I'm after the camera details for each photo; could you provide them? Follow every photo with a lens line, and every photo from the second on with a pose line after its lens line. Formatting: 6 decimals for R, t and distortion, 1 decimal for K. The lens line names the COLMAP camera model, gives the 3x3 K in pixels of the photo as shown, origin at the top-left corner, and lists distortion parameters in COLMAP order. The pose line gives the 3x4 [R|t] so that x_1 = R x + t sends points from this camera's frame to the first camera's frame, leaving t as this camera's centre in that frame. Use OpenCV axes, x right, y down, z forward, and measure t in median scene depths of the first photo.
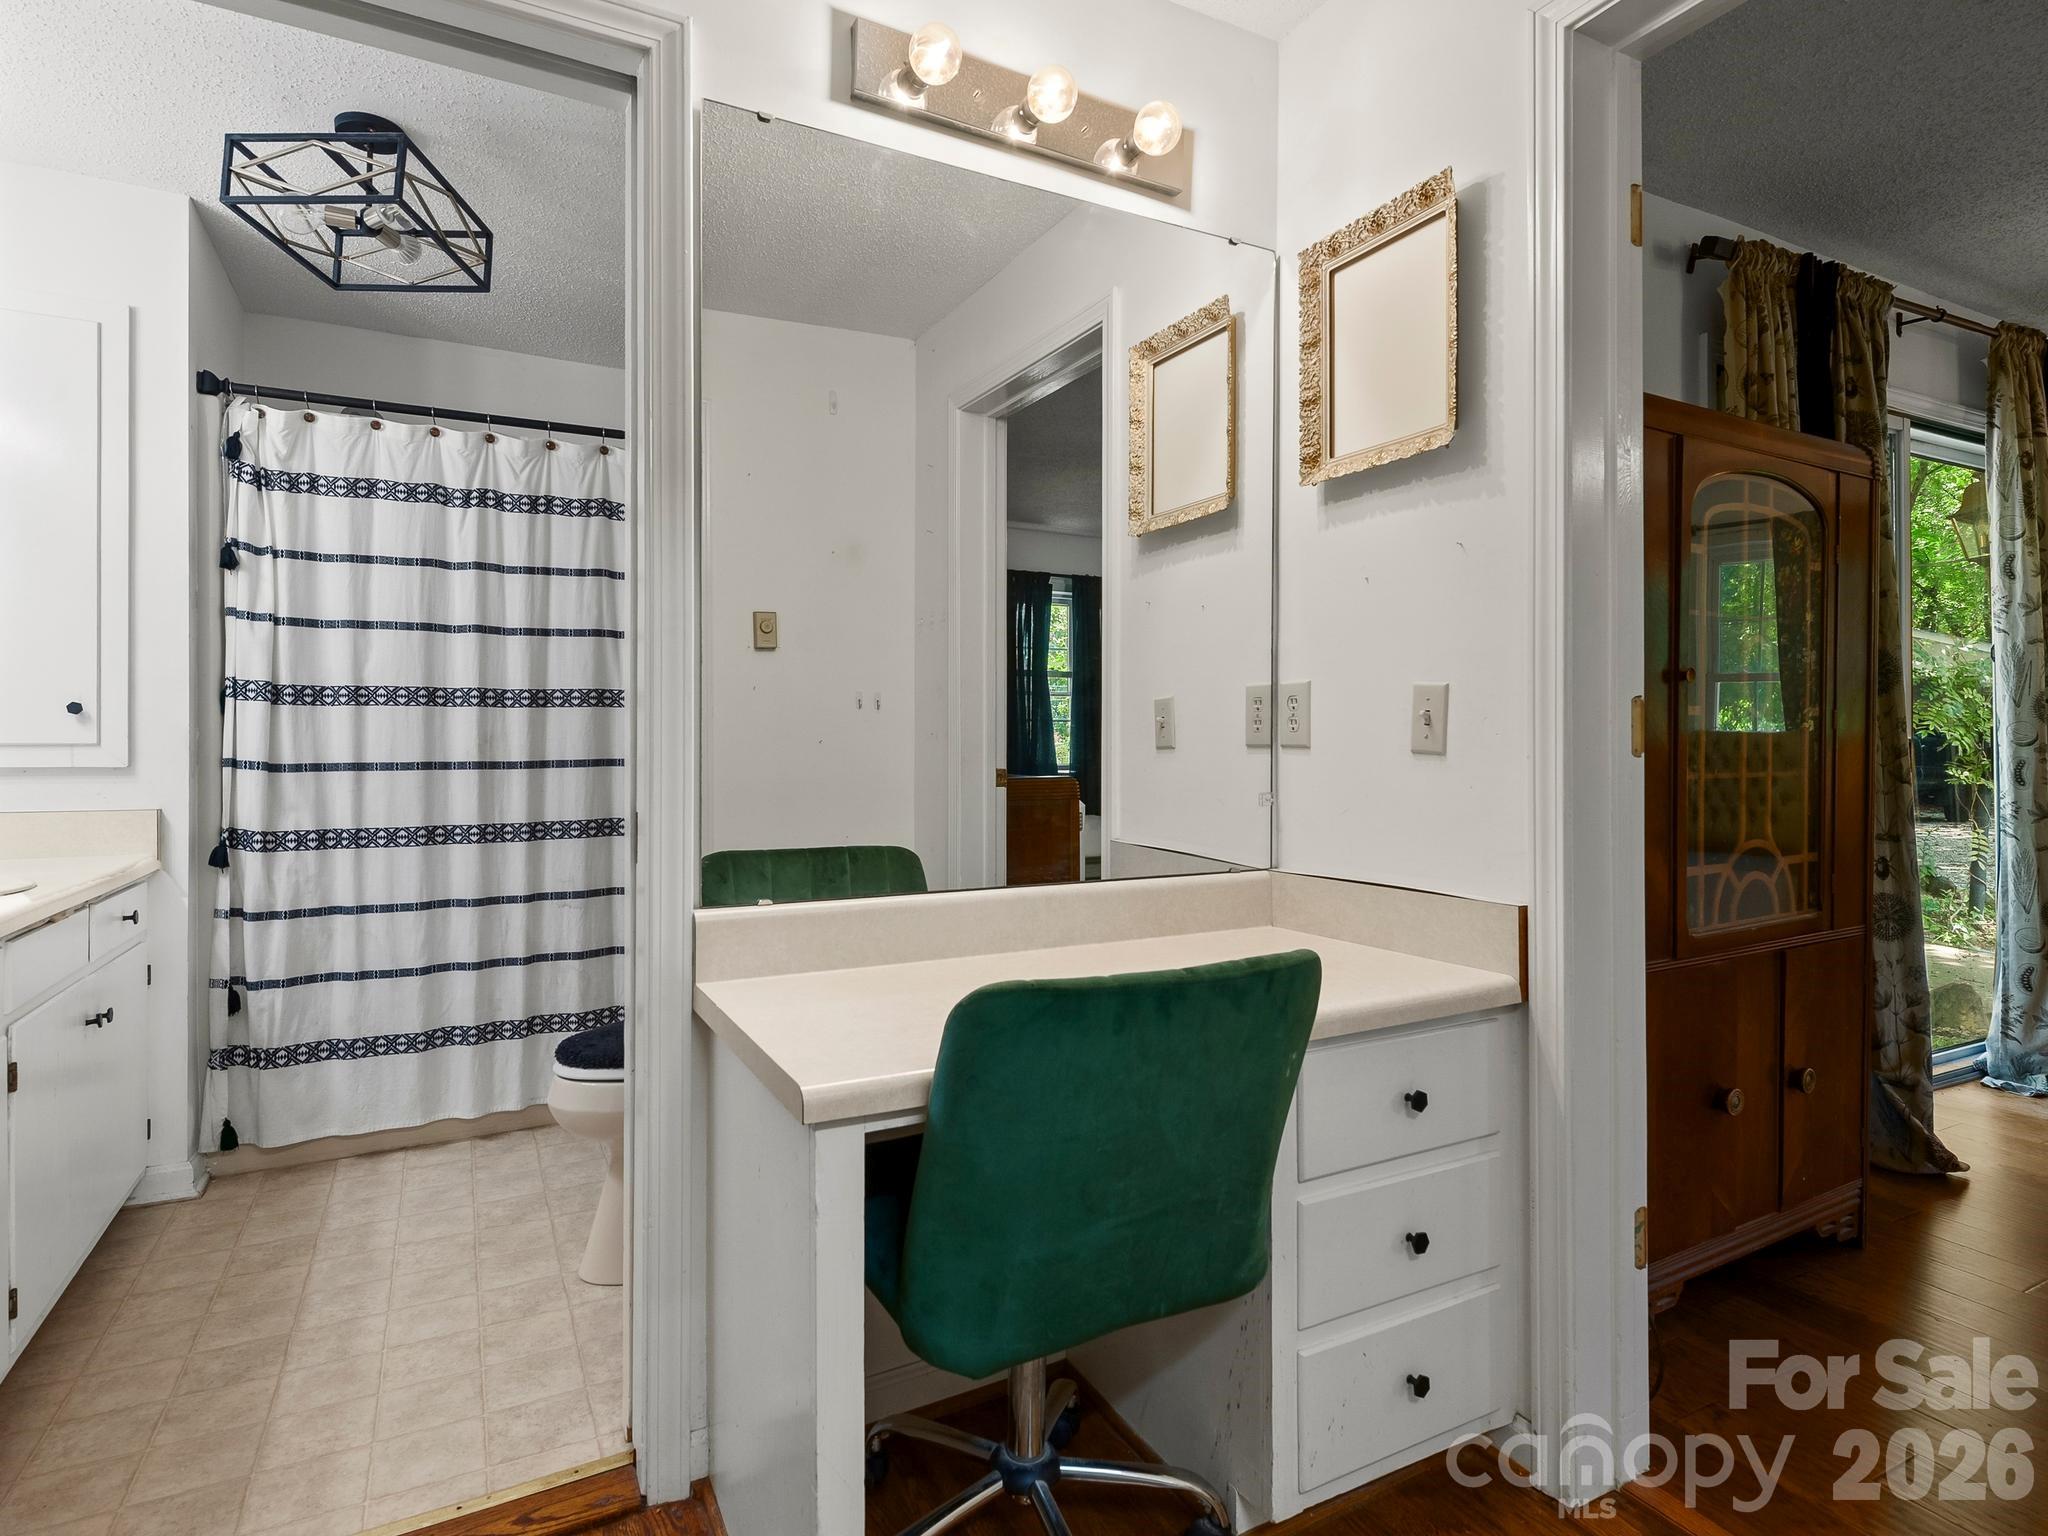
lens RADIAL K [[1090.5, 0, 1021.0], [0, 1090.5, 726.8], [0, 0, 1]] dist [0.002249, -0.007684]
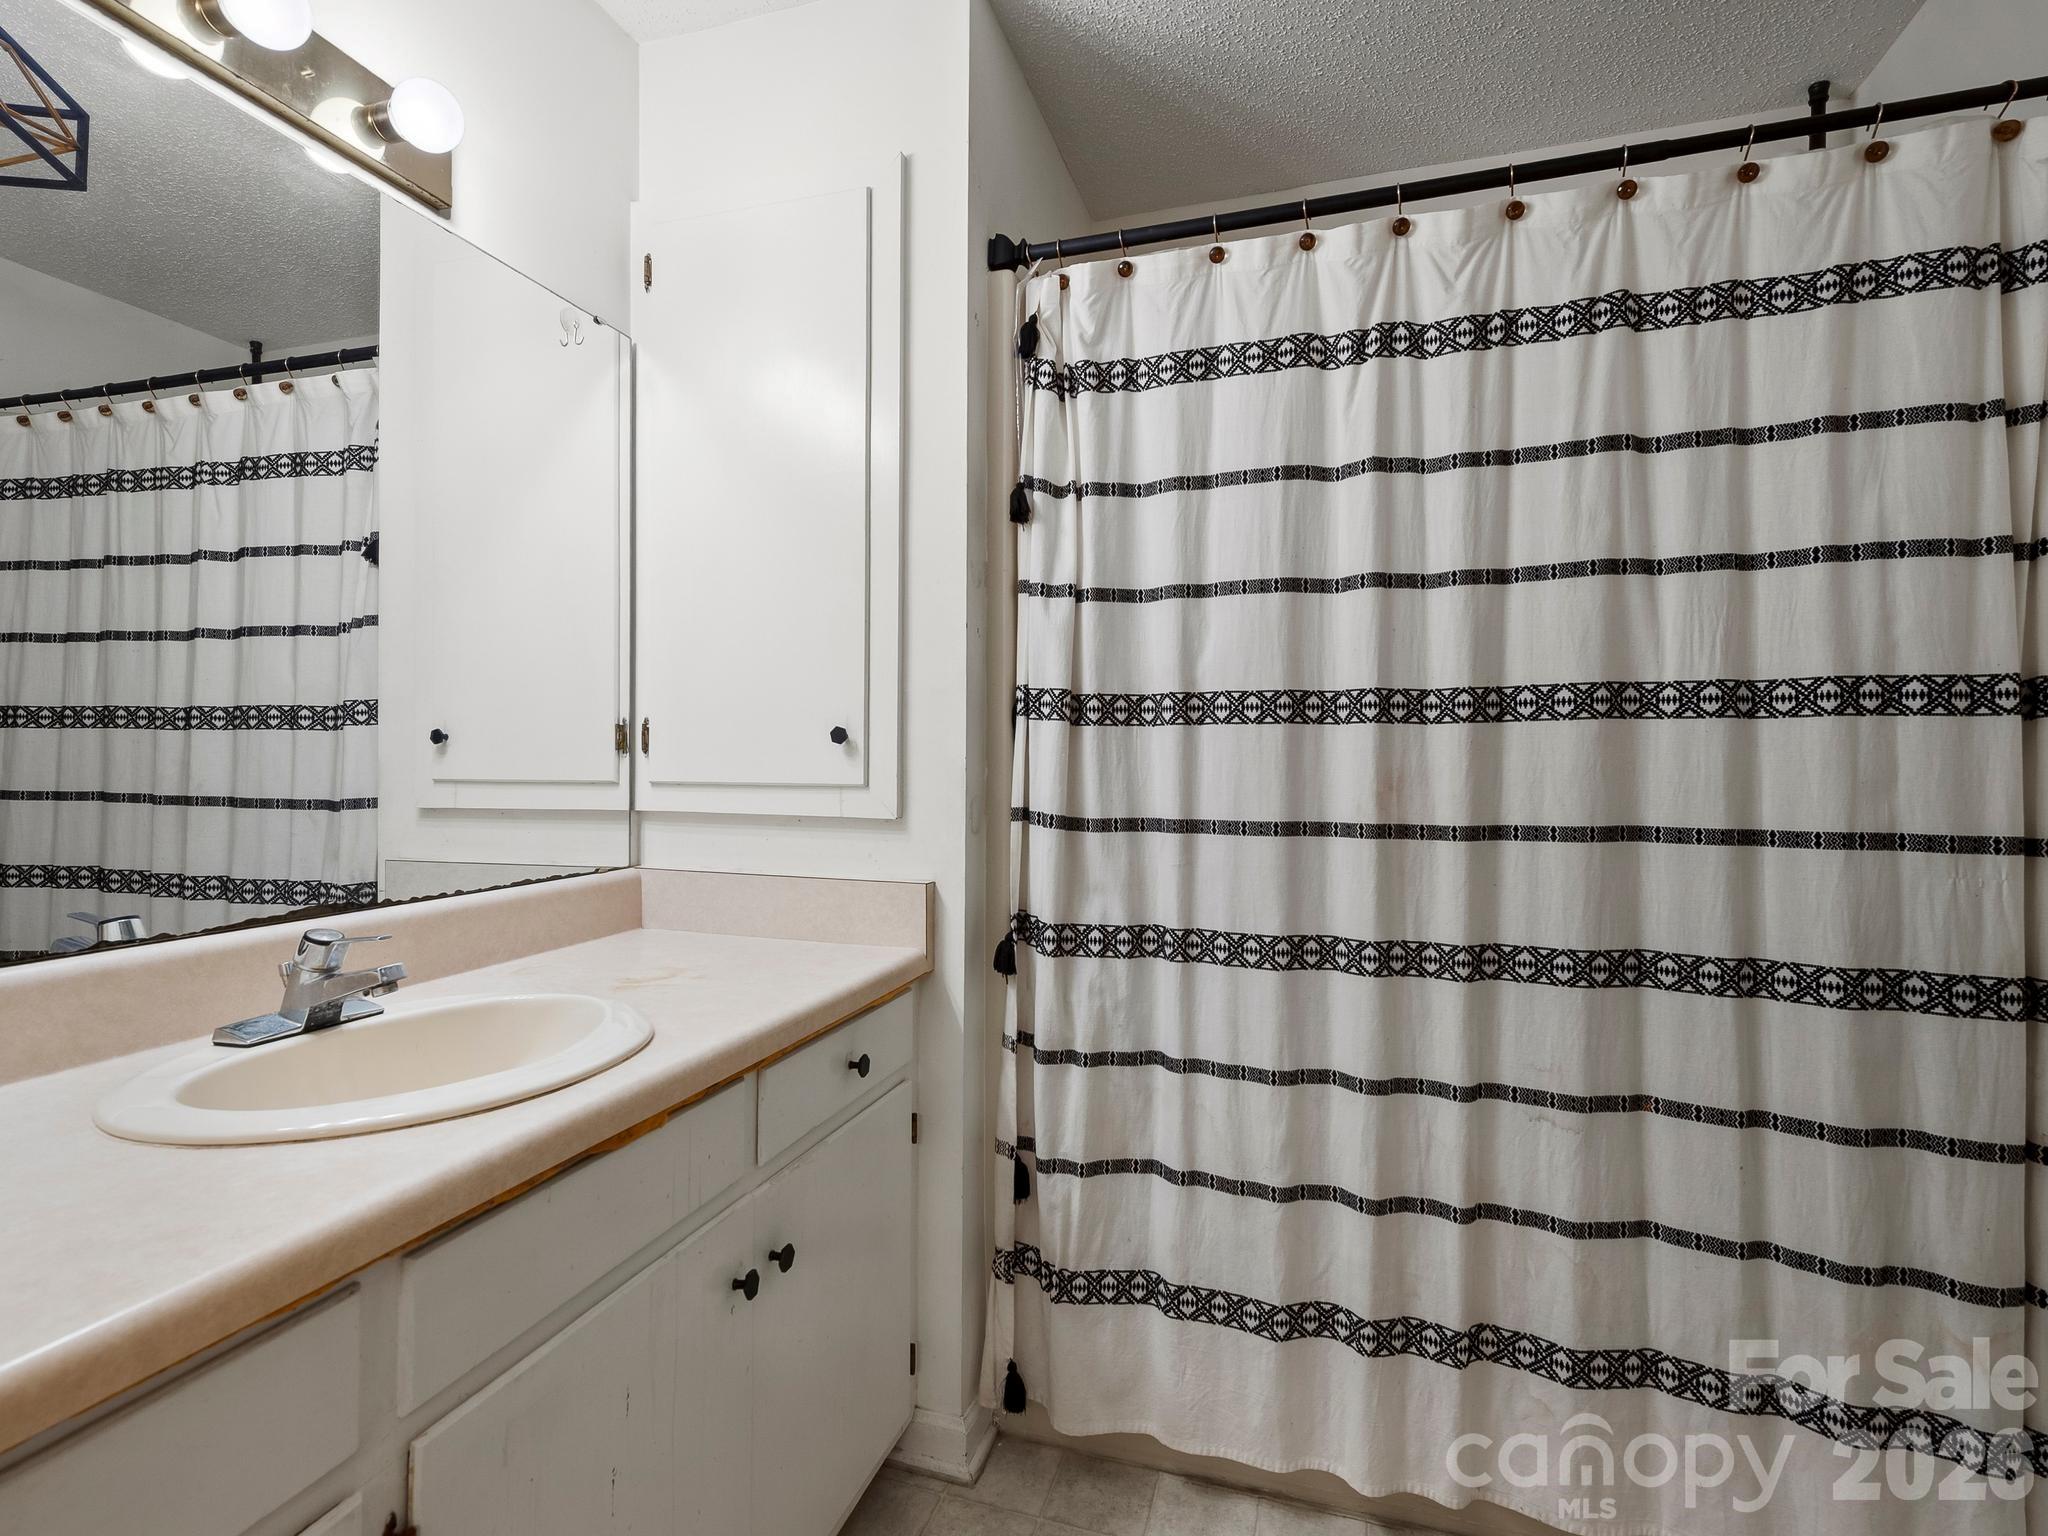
lens RADIAL K [[1051.0, 0, 1019.3], [0, 1051.0, 767.8], [0, 0, 1]] dist [0.033336, -0.016229]
pose [[0.705313, 0.012149, -0.708792, -0.259166], [0.005645, 0.999725, 0.022752, -0.009429], [0.708874, -0.020049, 0.705050, 0.519876]]
